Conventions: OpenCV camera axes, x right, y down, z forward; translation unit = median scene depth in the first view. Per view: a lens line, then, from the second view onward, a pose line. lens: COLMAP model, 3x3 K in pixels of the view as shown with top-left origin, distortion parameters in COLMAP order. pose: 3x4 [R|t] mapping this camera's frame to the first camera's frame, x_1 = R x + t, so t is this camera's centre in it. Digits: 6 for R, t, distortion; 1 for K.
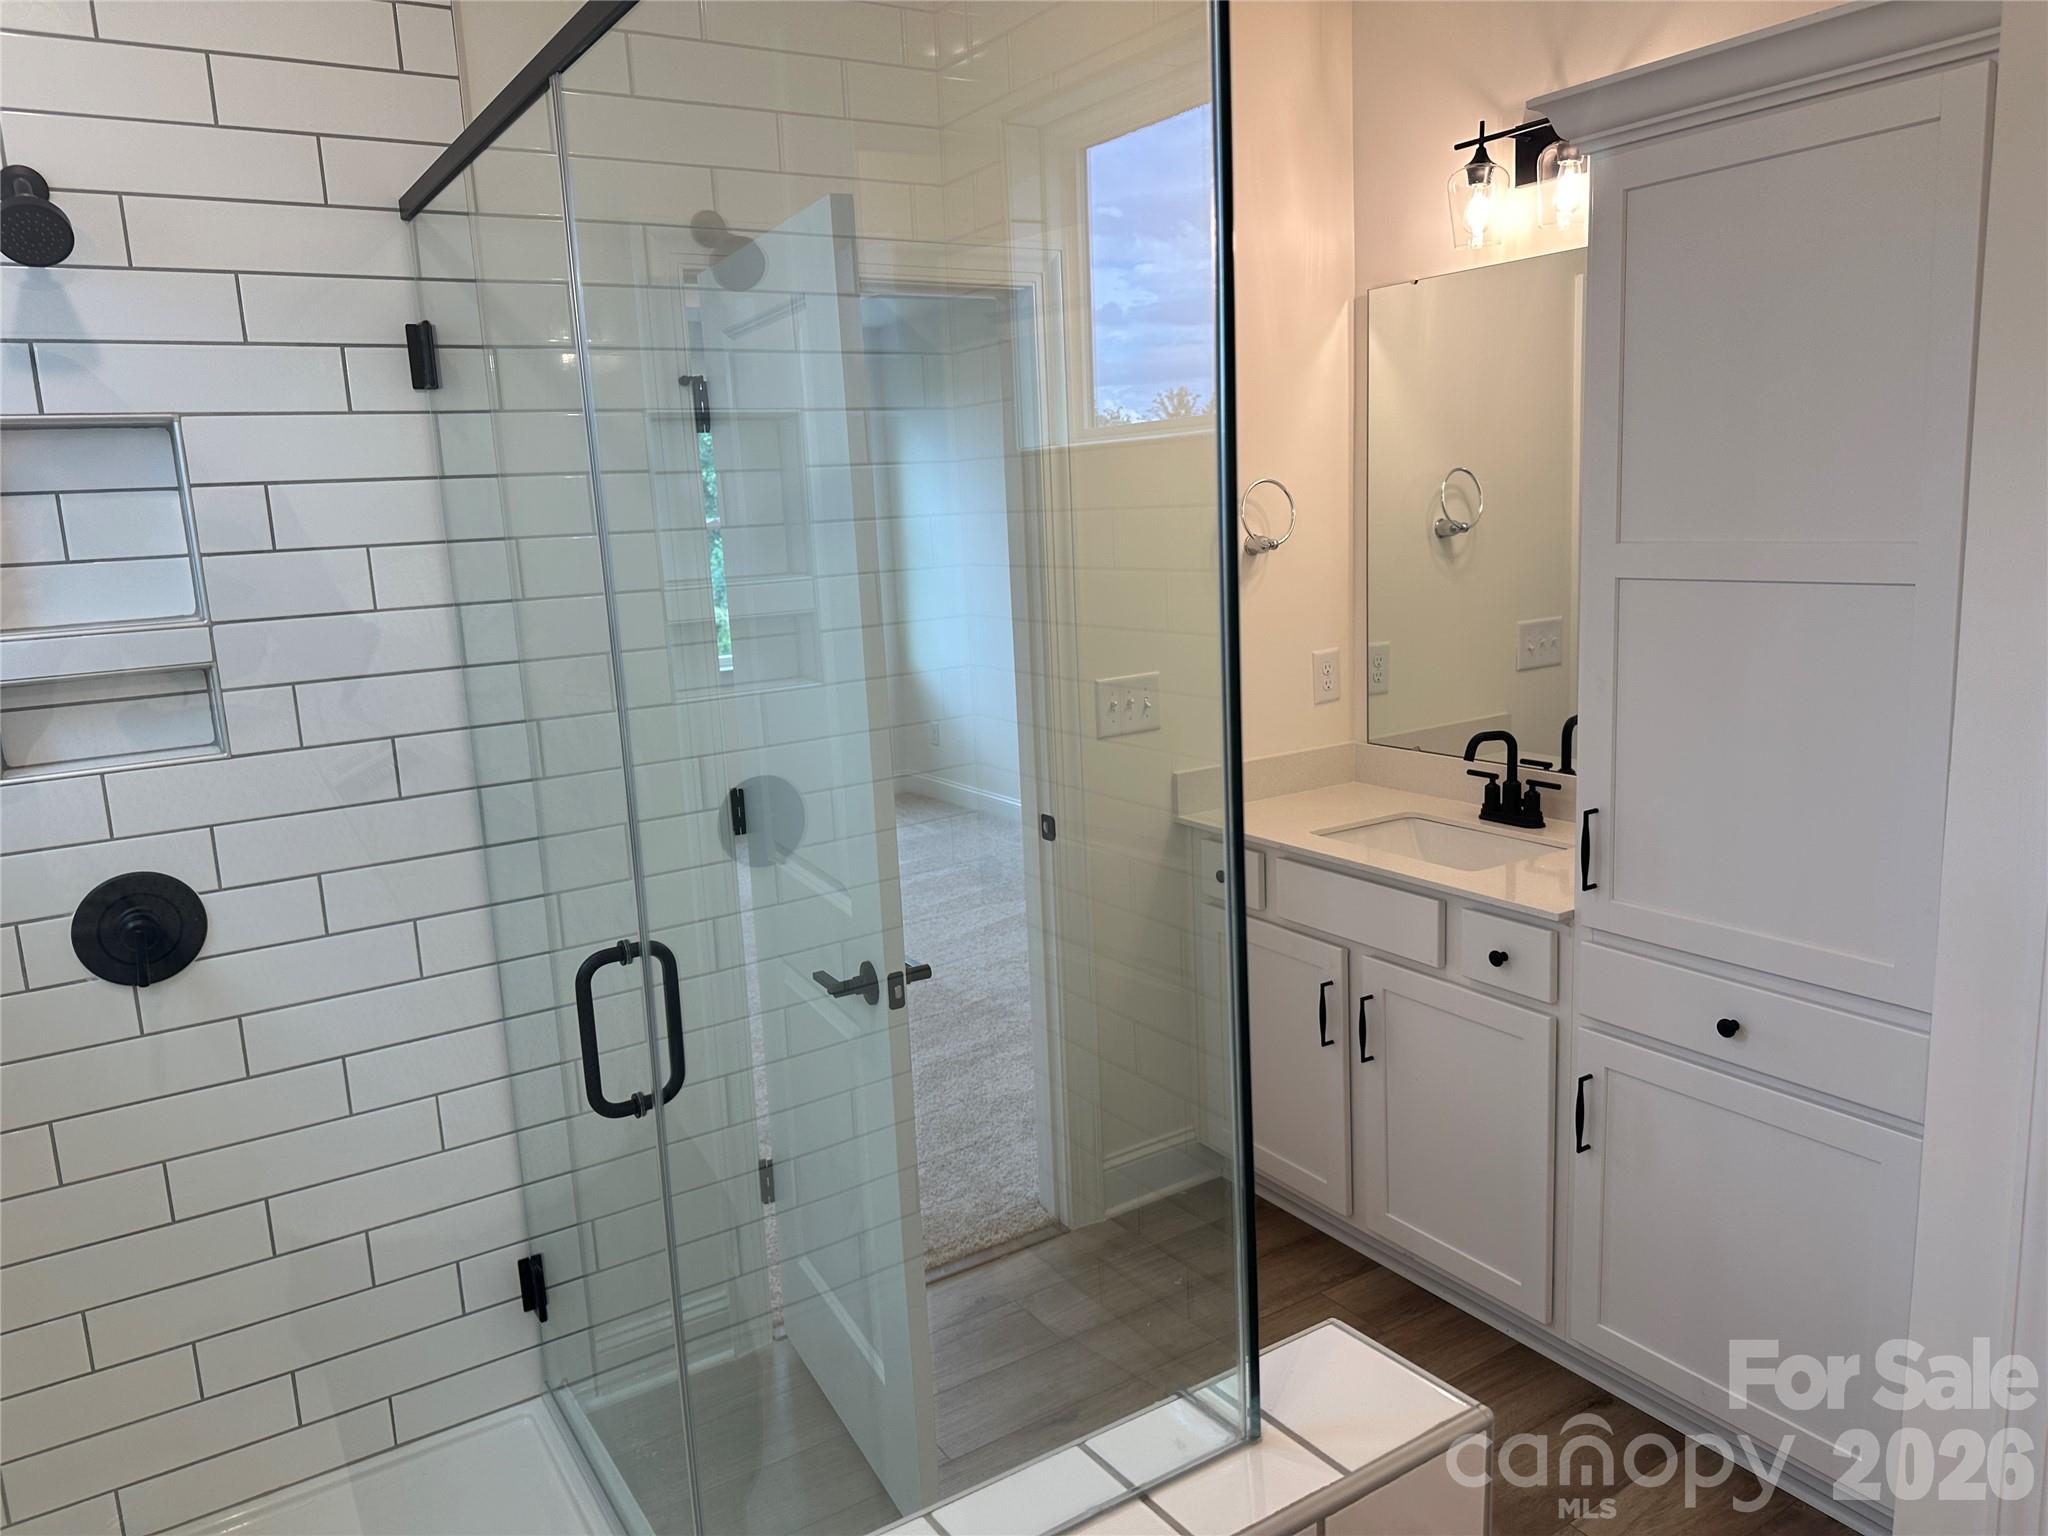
lens RADIAL K [[1449.2, 0, 1024.0], [0, 1449.2, 768.0], [0, 0, 1]] dist [0.000468, 0.000091]
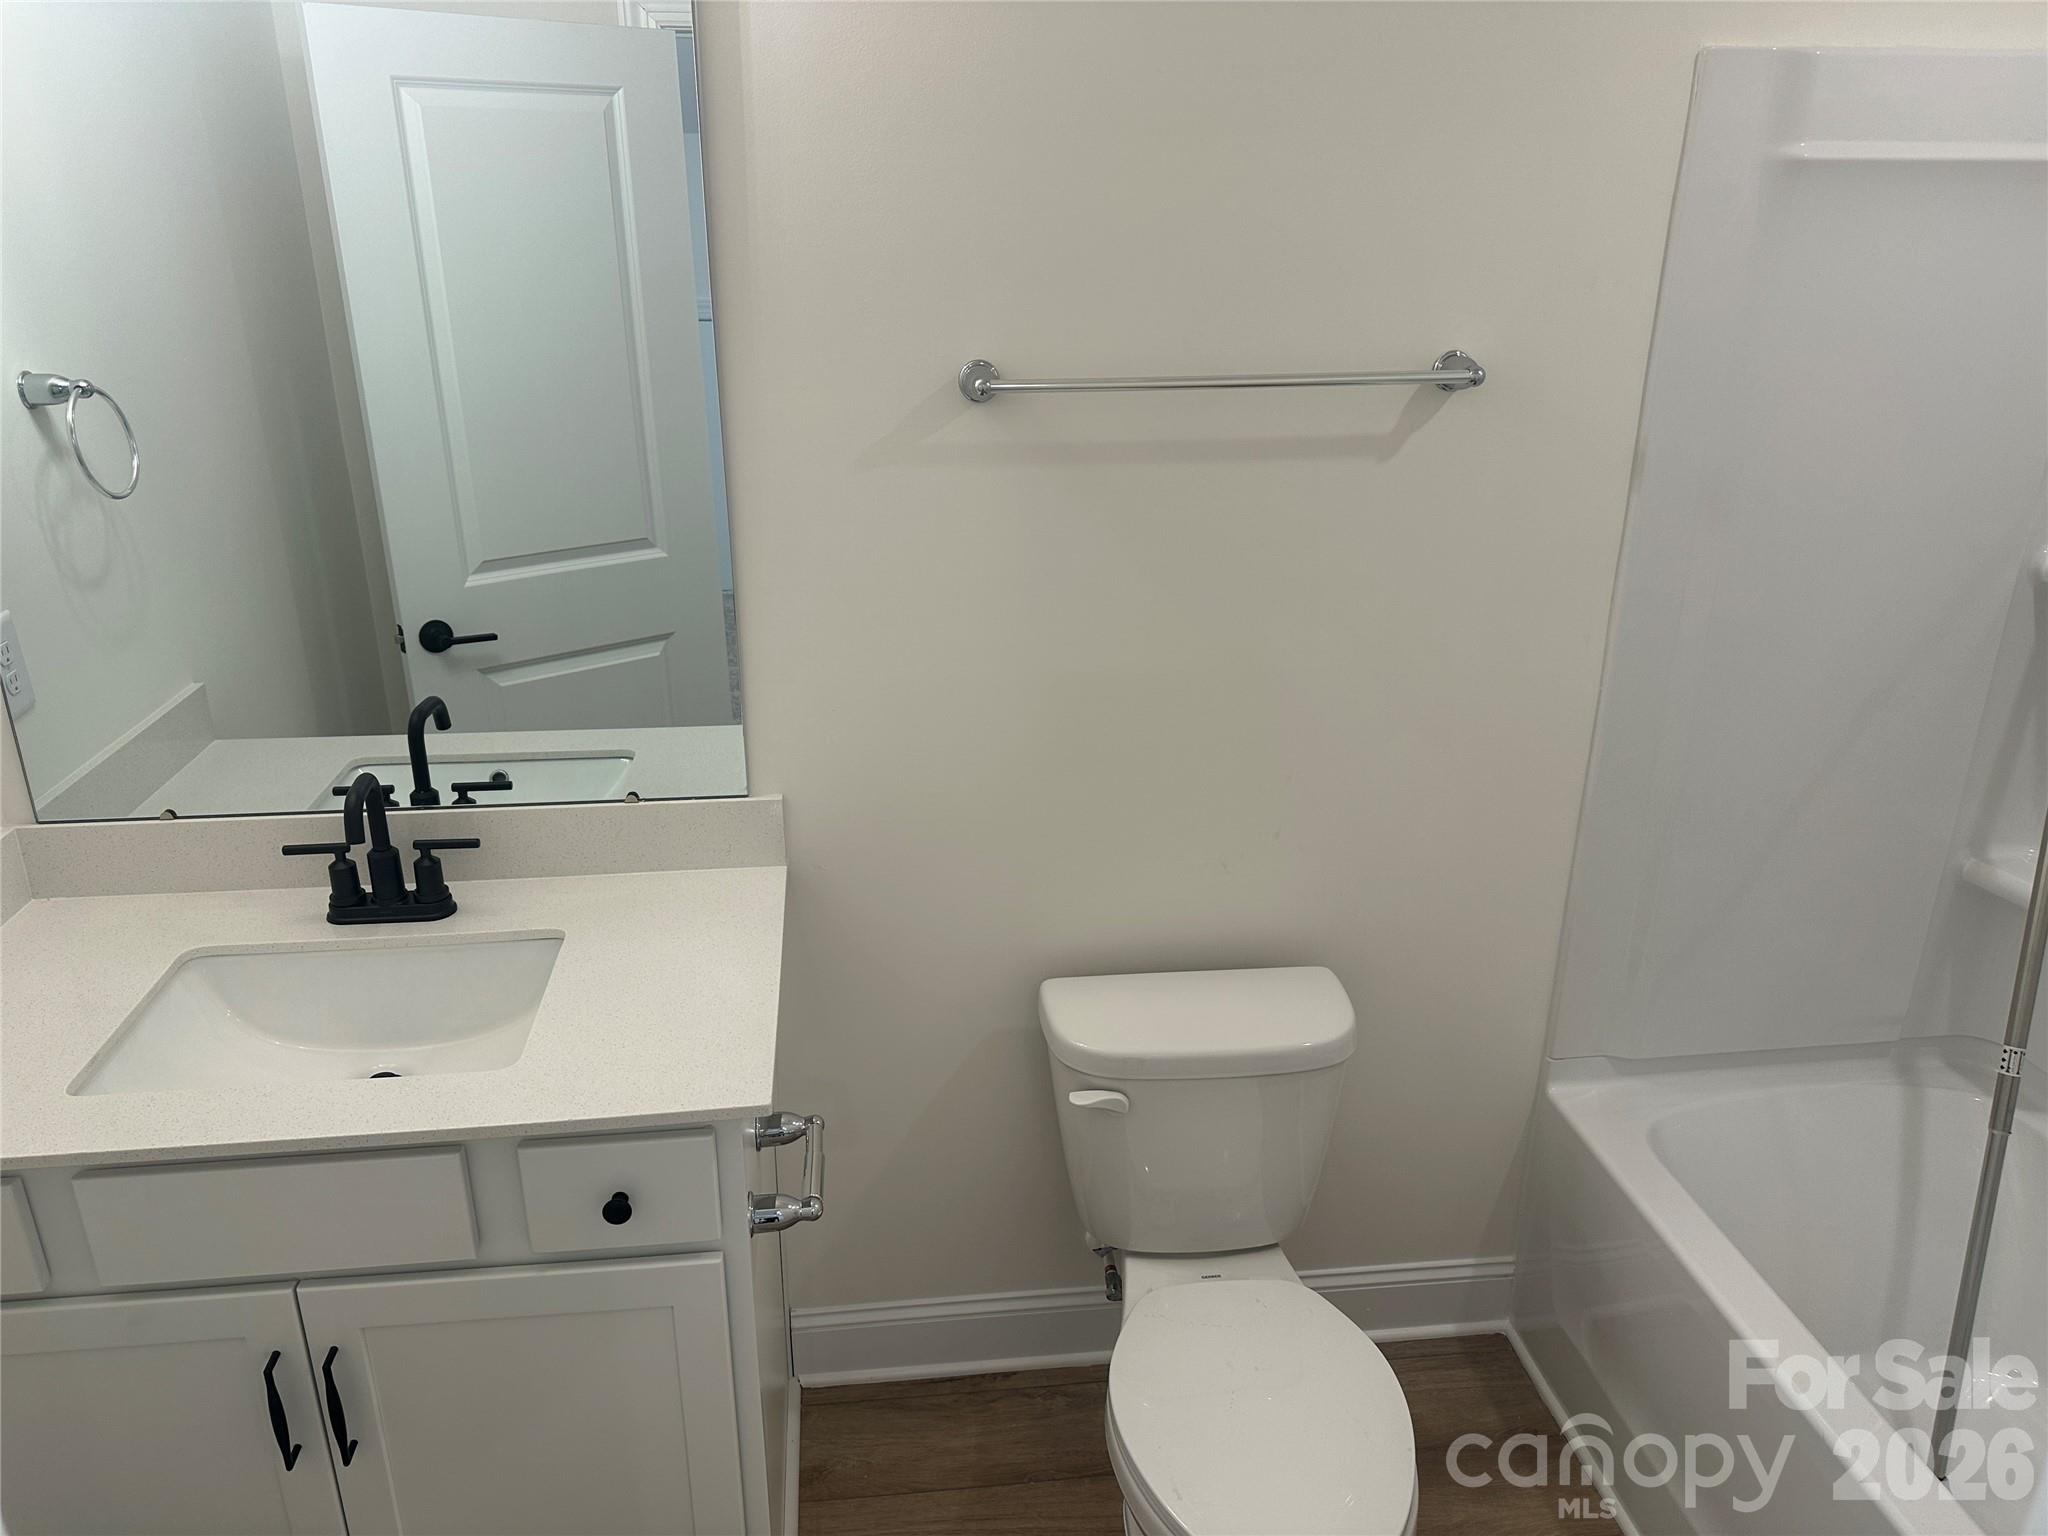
lens RADIAL K [[1434.1, 0, 1024.0], [0, 1434.1, 768.0], [0, 0, 1]] dist [-0.040389, -0.000153]
pose [[0.434291, -0.280150, 0.856100, -0.025289], [0.133909, 0.959925, 0.246195, -0.128090], [-0.890763, 0.007719, 0.454402, 0.525765]]
